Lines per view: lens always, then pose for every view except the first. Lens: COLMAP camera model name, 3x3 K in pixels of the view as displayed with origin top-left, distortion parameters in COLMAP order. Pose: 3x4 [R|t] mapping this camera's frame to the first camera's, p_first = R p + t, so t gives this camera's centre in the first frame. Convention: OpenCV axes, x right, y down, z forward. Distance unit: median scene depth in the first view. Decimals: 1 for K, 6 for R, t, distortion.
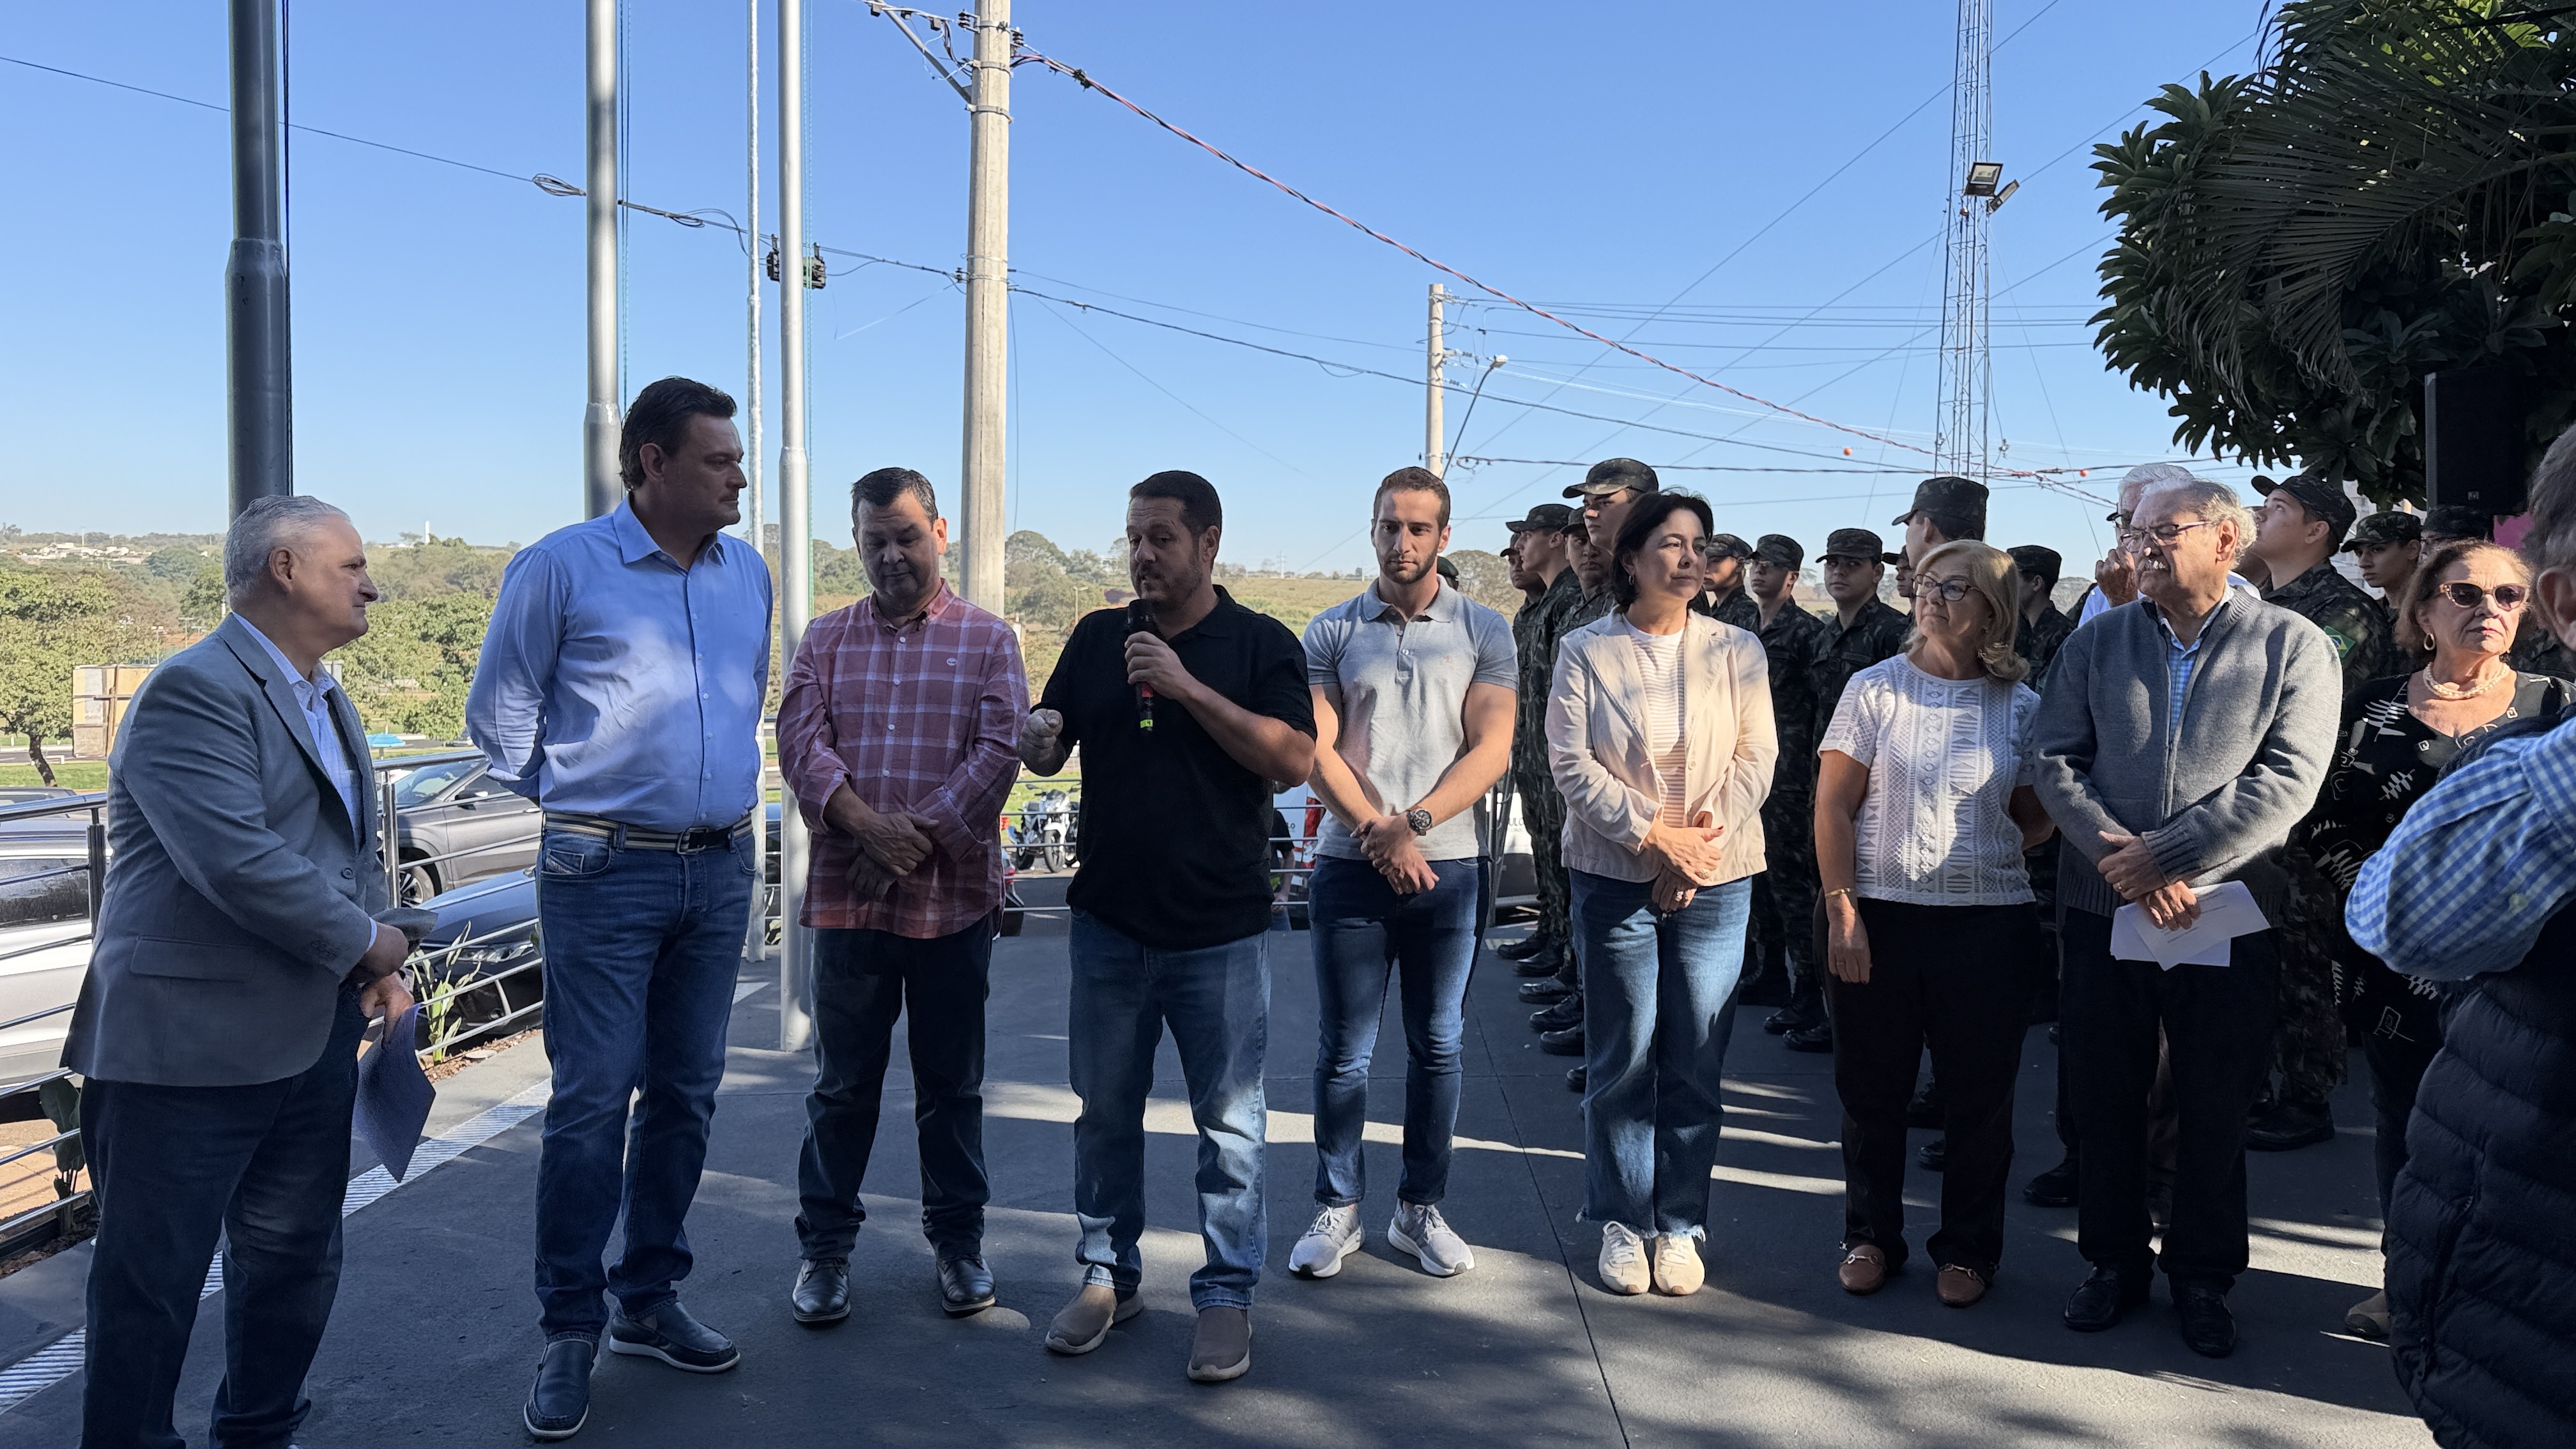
lens RADIAL K [[1816.6, 0, 1304.0], [0, 1816.6, 722.0], [0, 0, 1]] dist [0.109283, -0.150036]
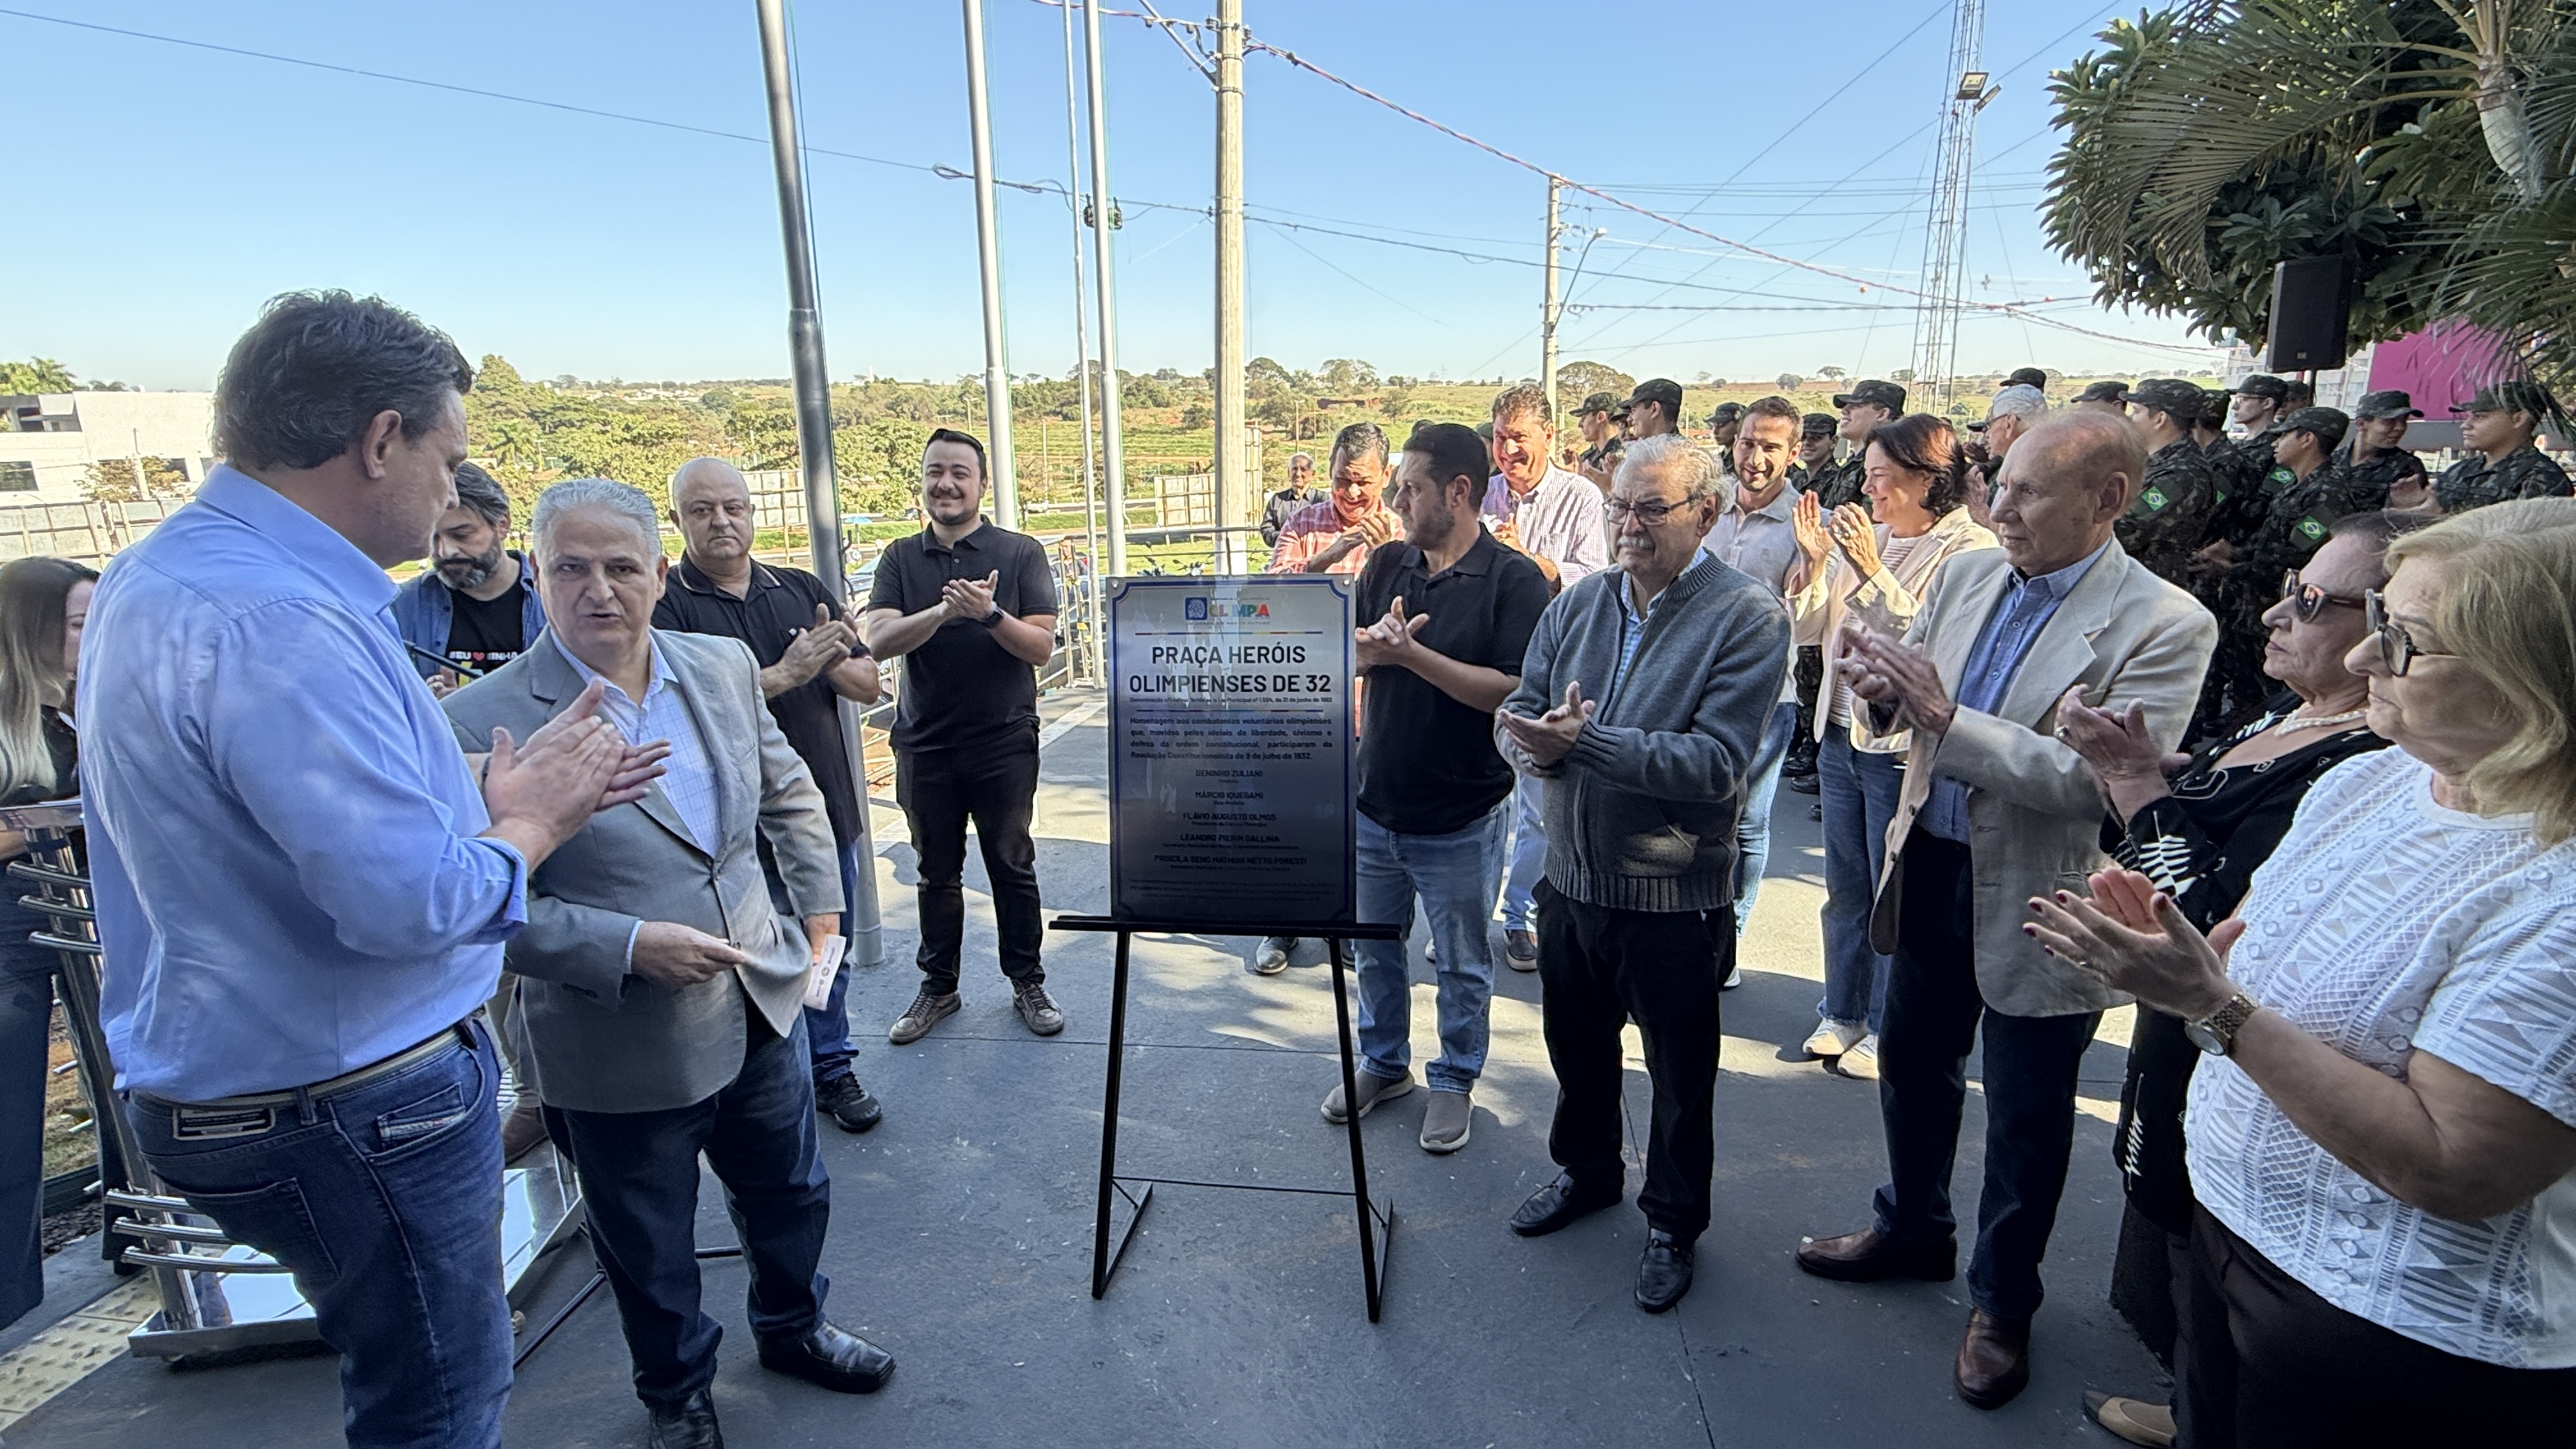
lens RADIAL K [[1258.9, 0, 1280.3], [0, 1258.9, 734.8], [0, 0, 1]] dist [-0.000591, 0.000014]
pose [[0.990127, 0.007900, -0.139949, 0.009600], [0.018923, 0.981738, 0.189295, -0.023983], [0.138888, -0.190074, 0.971896, -0.041731]]
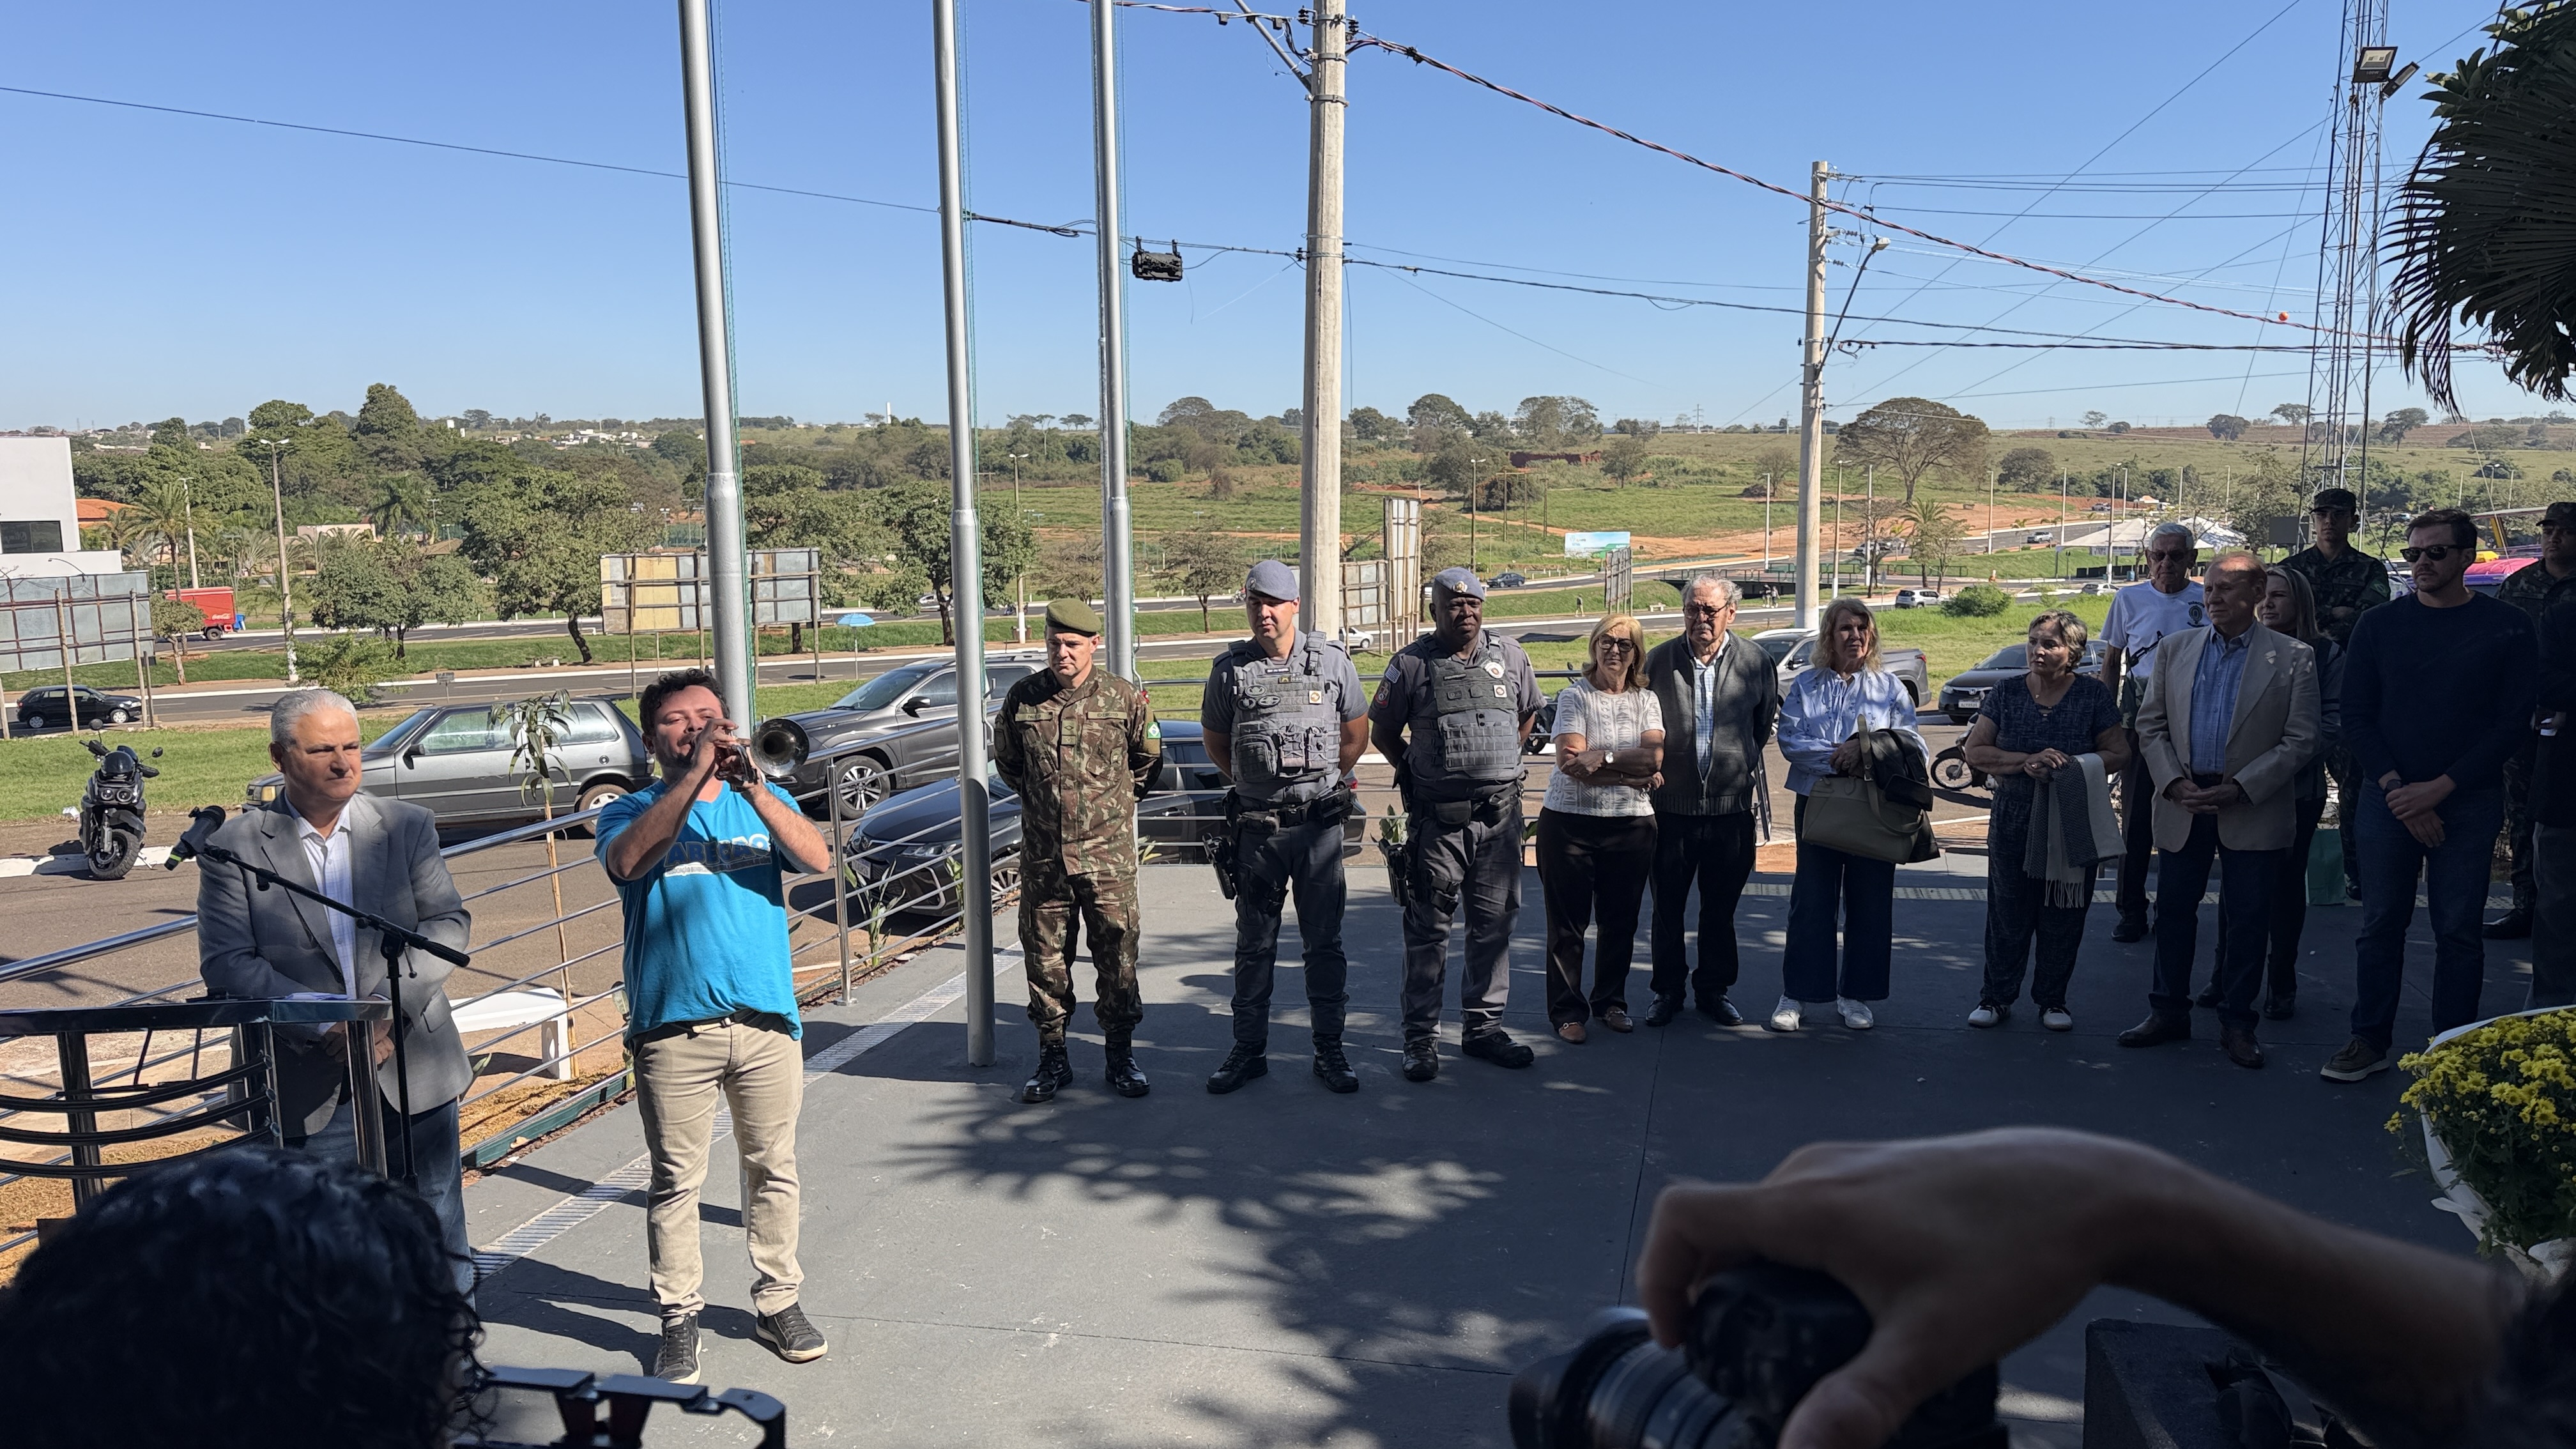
lens RADIAL K [[1833.9, 0, 1295.6], [0, 1833.9, 743.8], [0, 0, 1]] dist [0.122934, -0.188691]
pose [[0.973670, 0.013350, -0.227572, 0.066969], [0.006986, 0.996068, 0.088320, -0.046292], [0.227856, -0.087584, 0.969748, -0.110872]]
